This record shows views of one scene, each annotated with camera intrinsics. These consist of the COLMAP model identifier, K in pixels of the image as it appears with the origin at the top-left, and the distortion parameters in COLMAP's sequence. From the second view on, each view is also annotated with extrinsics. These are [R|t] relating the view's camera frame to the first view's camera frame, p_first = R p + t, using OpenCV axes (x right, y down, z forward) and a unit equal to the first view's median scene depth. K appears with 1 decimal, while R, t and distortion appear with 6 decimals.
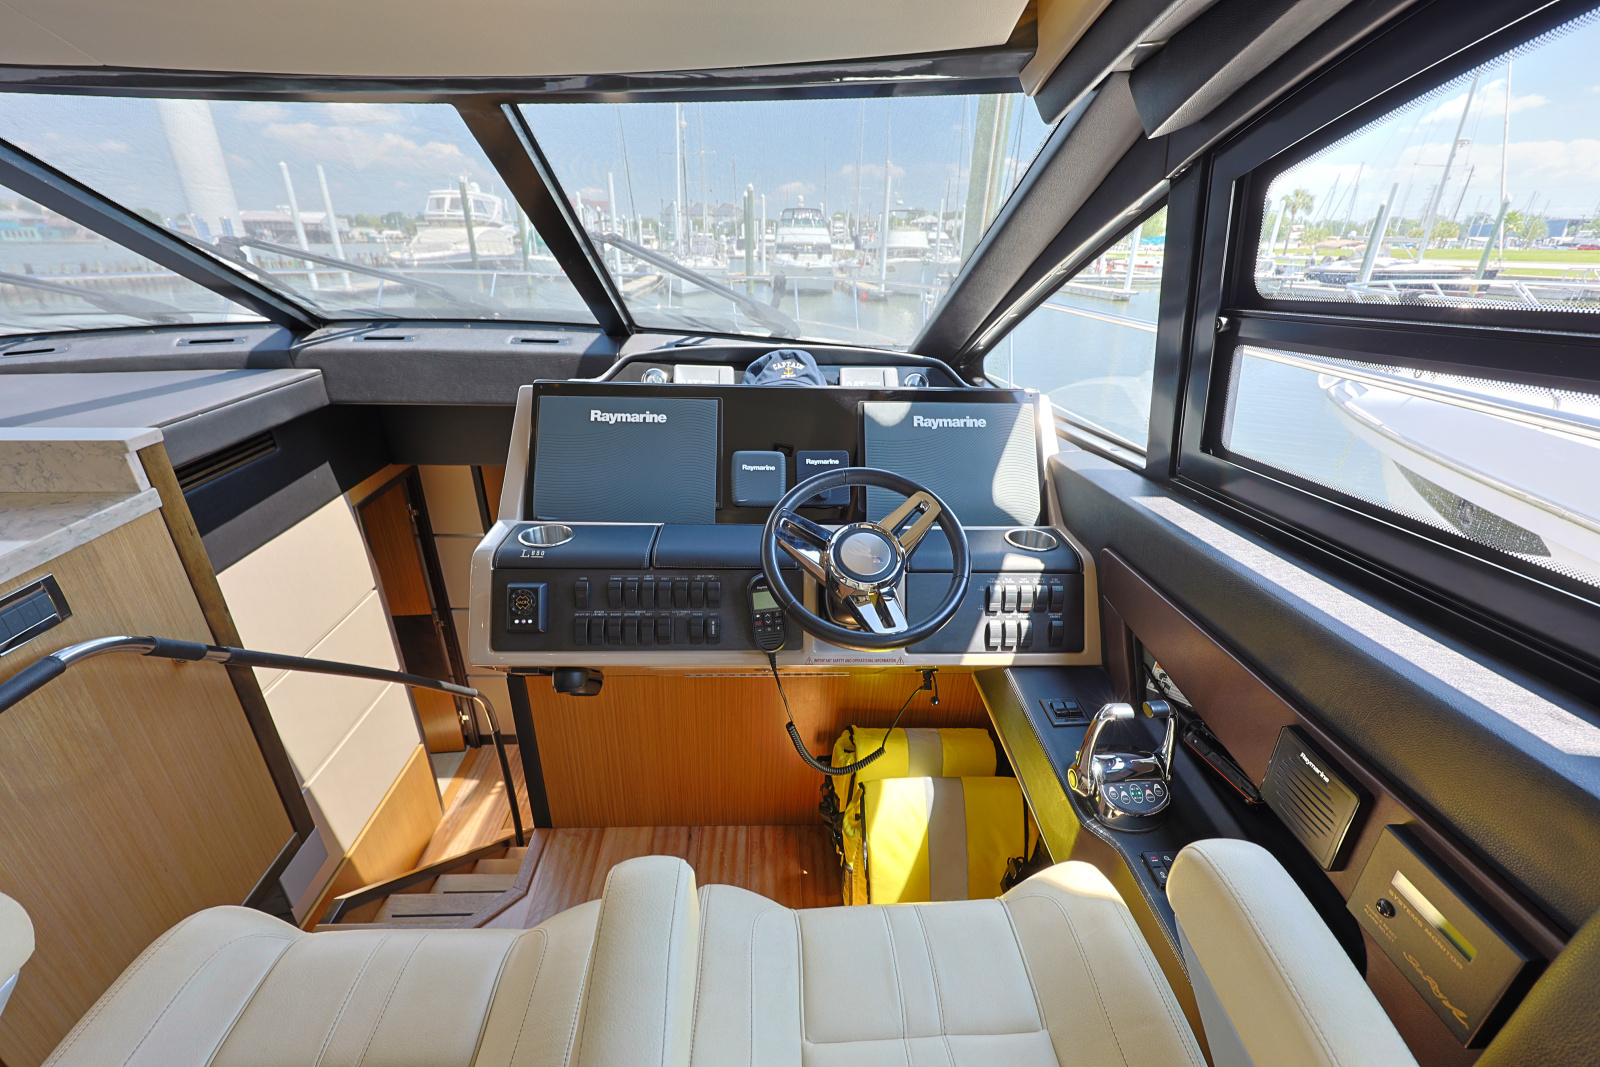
lens RADIAL K [[671.1, 0, 802.9], [0, 671.1, 535.1], [0, 0, 1]] dist [0.001414, -0.000235]
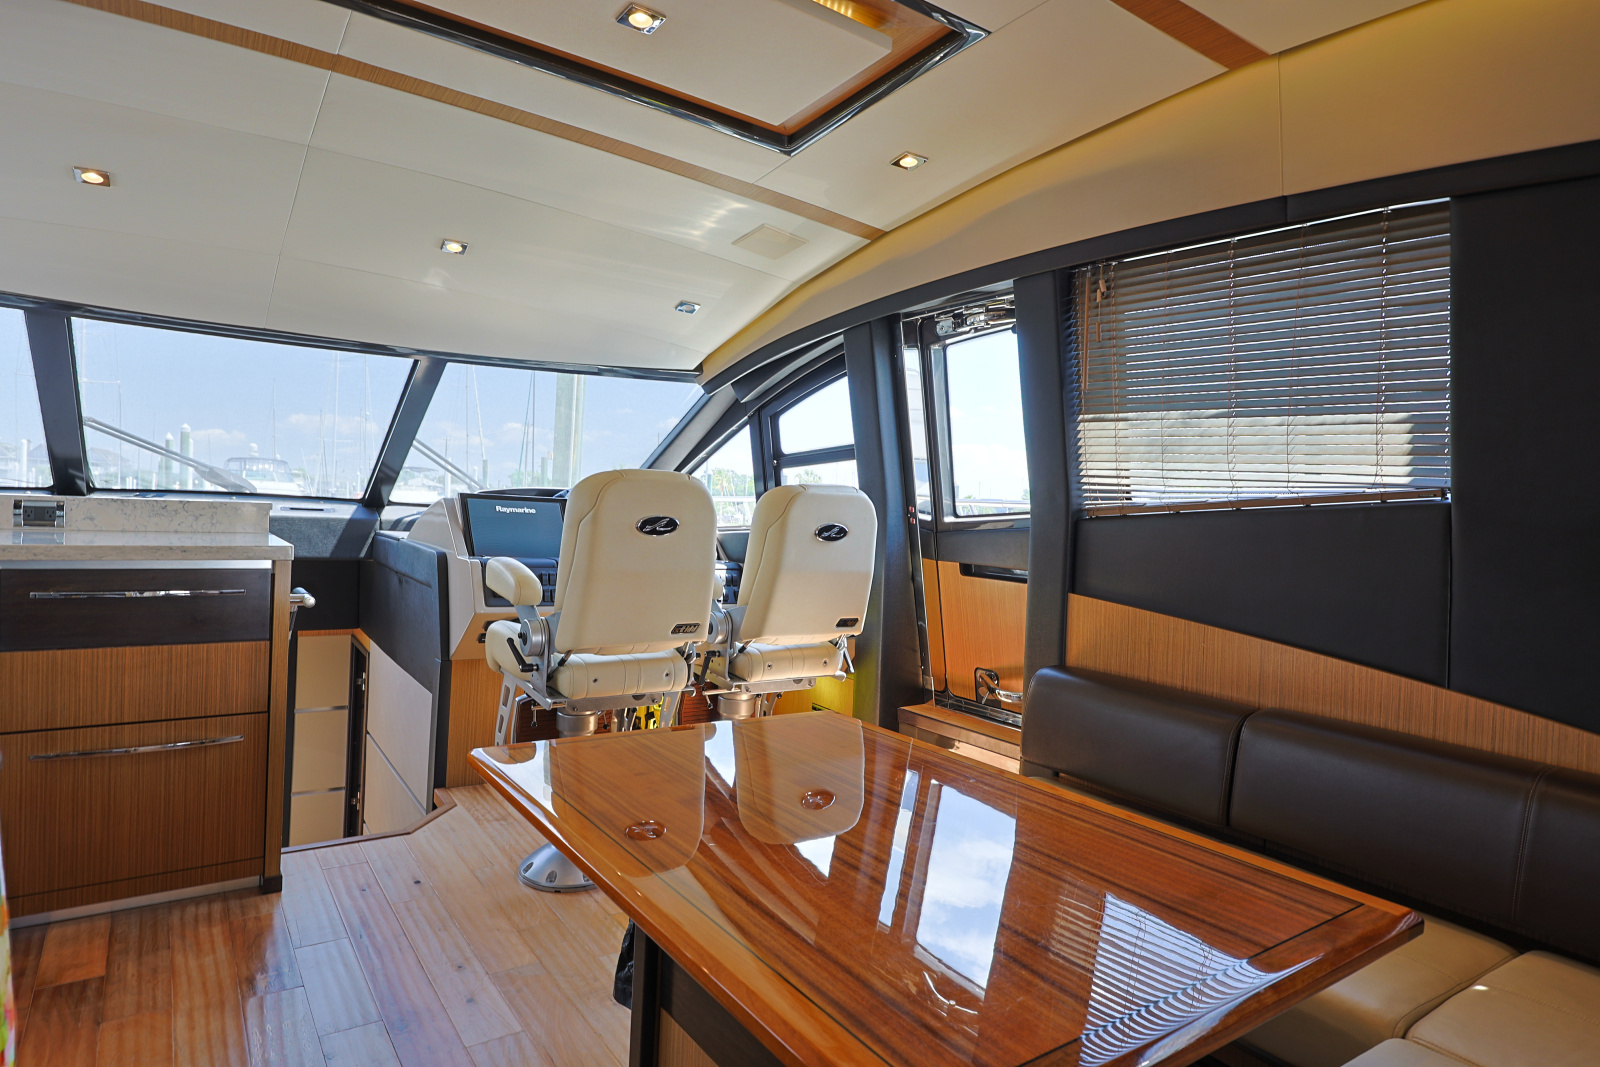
lens RADIAL K [[899.8, 0, 773.0], [0, 899.8, 523.4], [0, 0, 1]] dist [0.008075, -0.003864]
pose [[0.855721, 0.011920, 0.517299, -1.025958], [0.189278, 0.923236, -0.334379, 0.912724], [-0.481575, 0.384049, 0.787777, -1.444814]]
